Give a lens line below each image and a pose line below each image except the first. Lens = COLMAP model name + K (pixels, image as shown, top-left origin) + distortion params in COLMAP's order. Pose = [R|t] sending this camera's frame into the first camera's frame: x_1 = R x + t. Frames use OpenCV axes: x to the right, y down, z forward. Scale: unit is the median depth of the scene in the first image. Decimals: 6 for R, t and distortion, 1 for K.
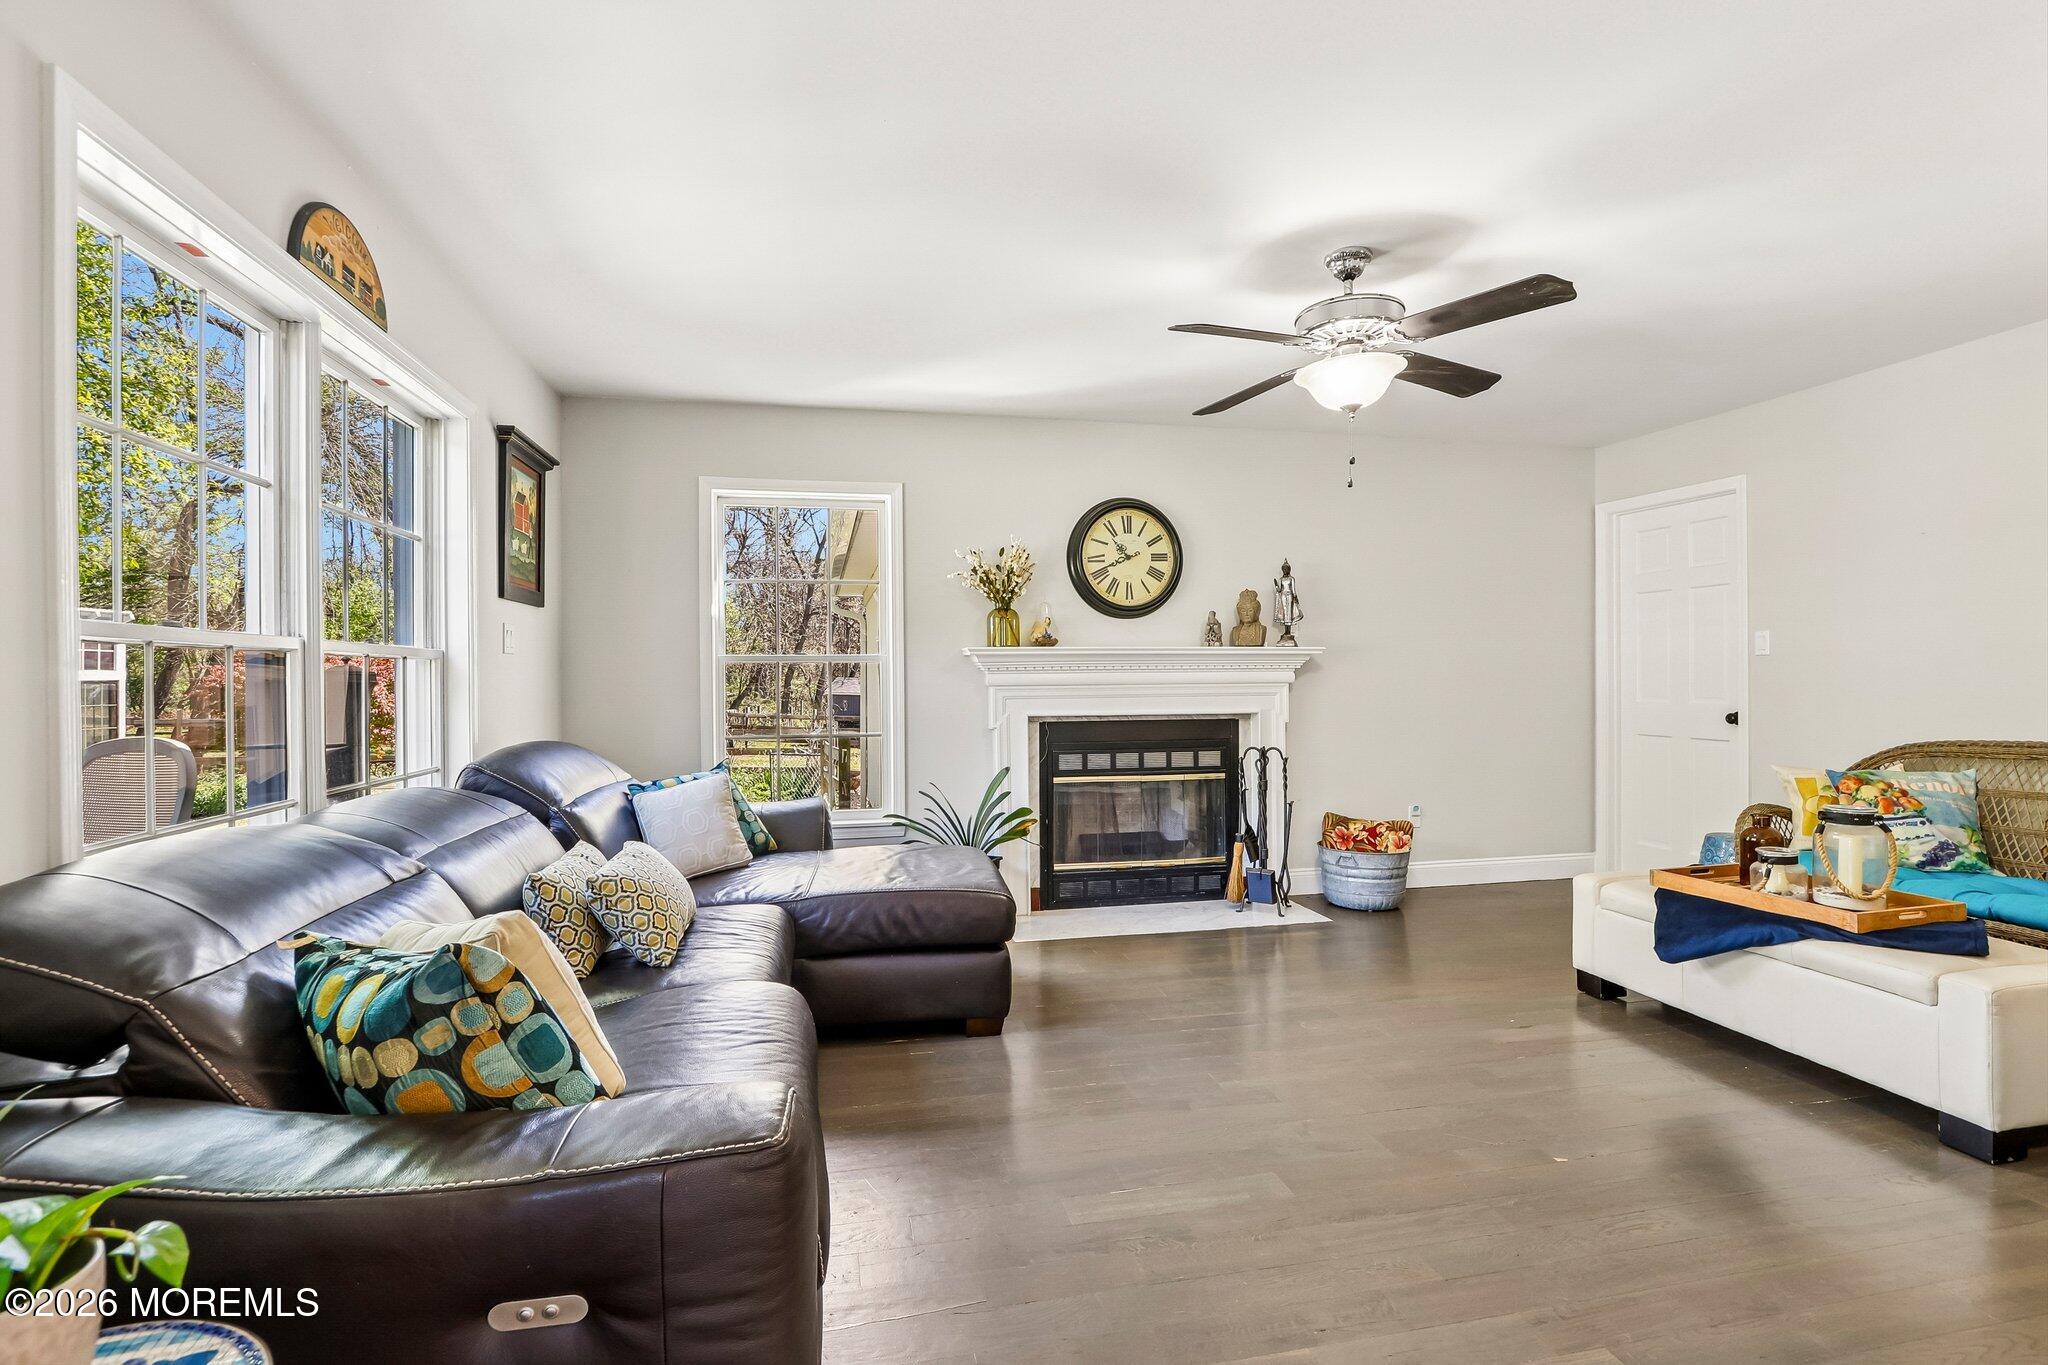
lens RADIAL K [[952.9, 0, 1006.7], [0, 952.9, 684.2], [0, 0, 1]] dist [-0.018878, 0.000379]
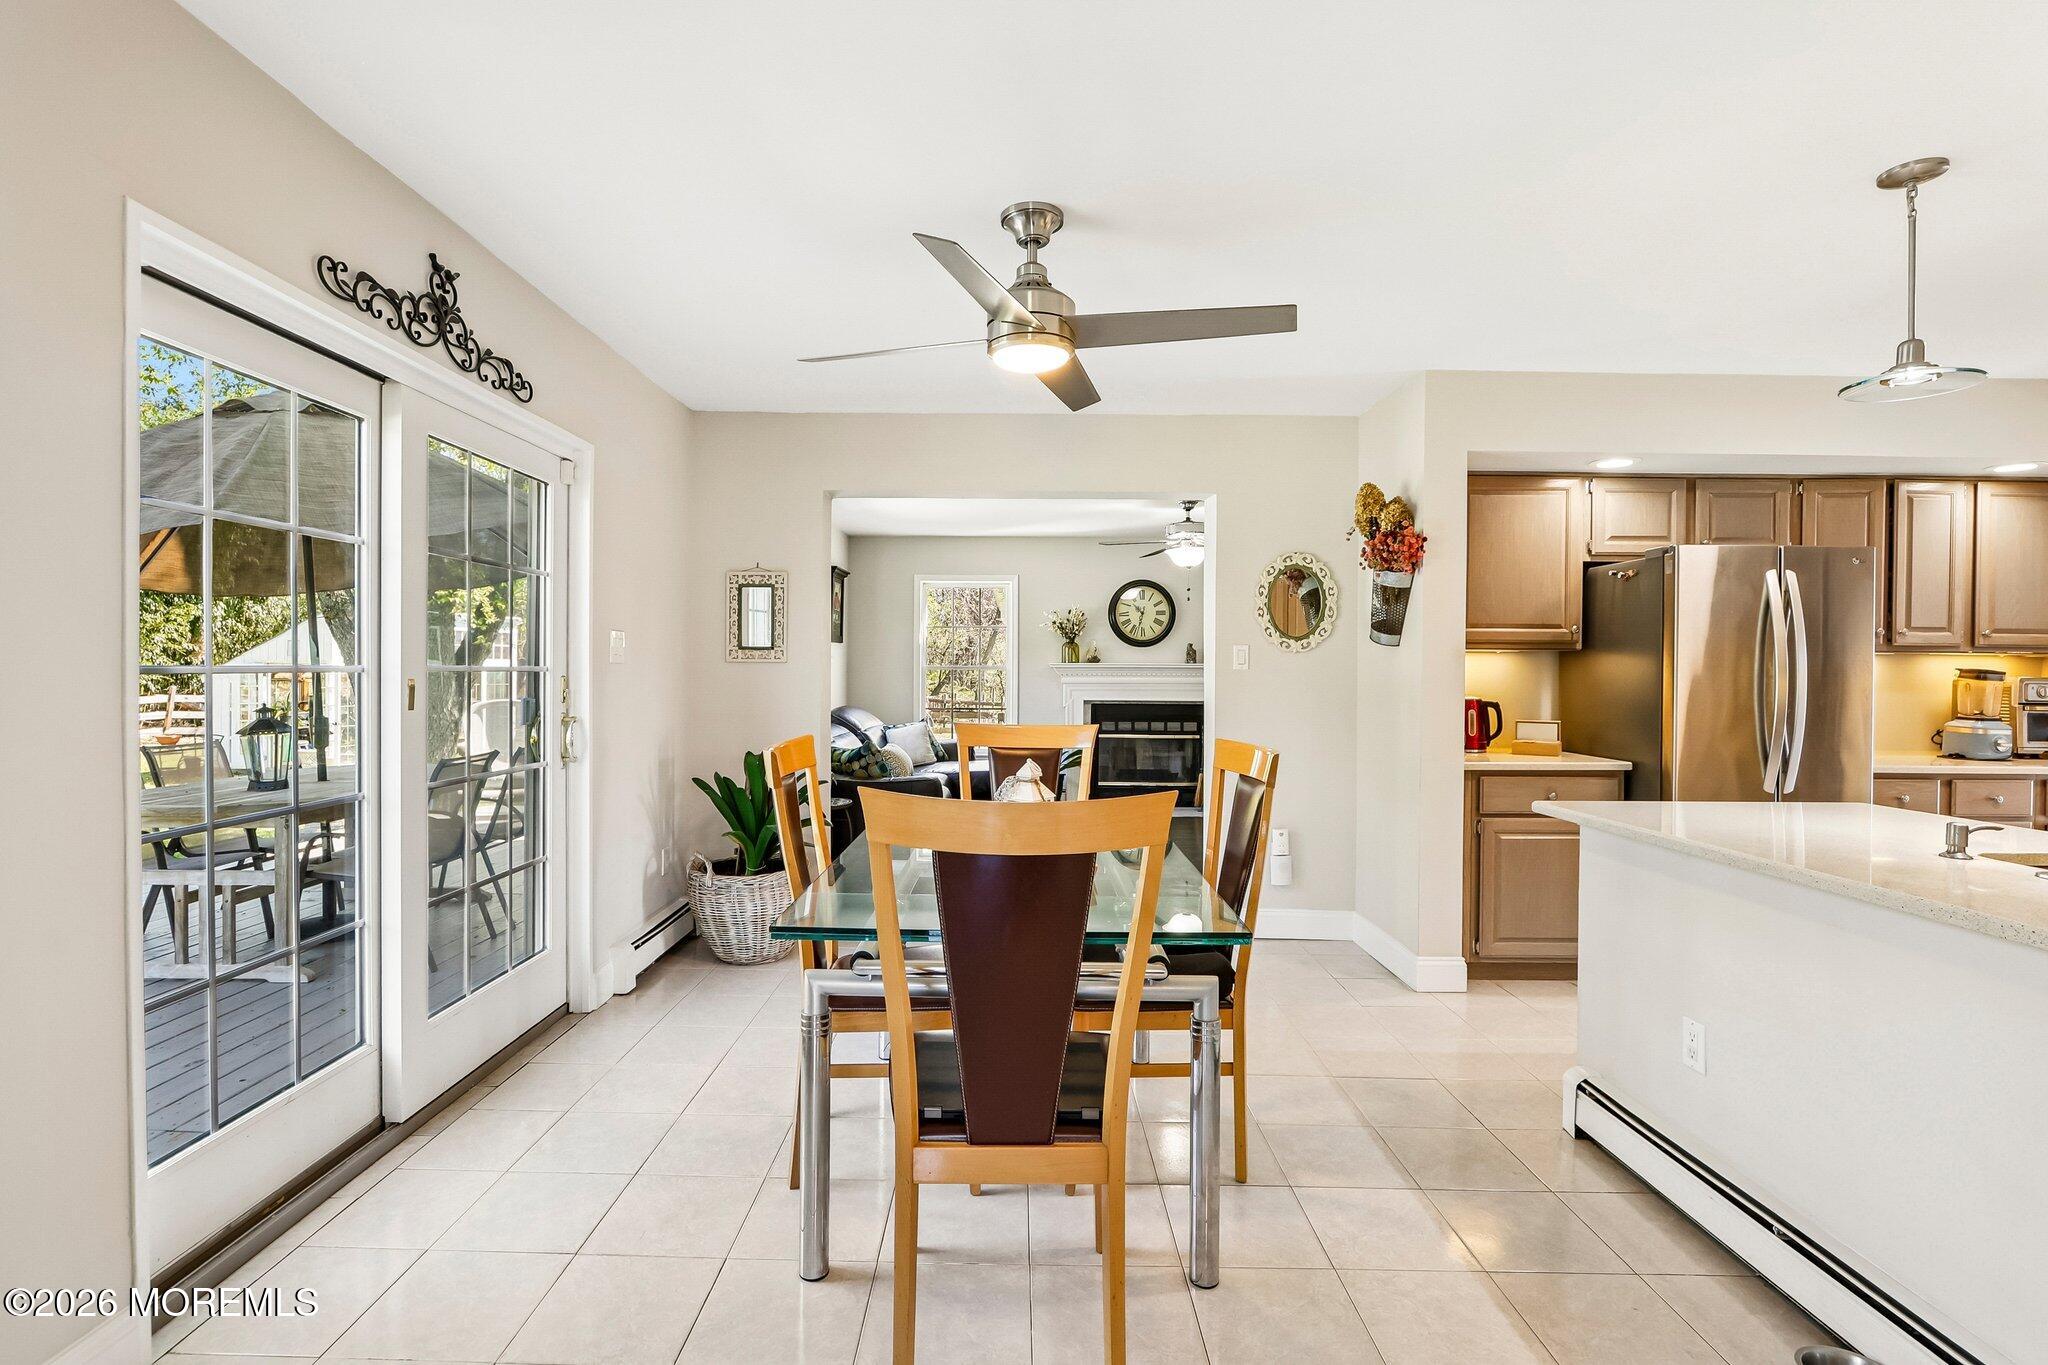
lens RADIAL K [[952.9, 0, 1005.5], [0, 952.9, 677.6], [0, 0, 1]] dist [-0.018878, 0.000379]
pose [[0.978976, 0.014313, -0.203472, 0.243855], [-0.013659, 0.999896, 0.004618, -0.016414], [0.203517, -0.001742, 0.979070, -0.819913]]
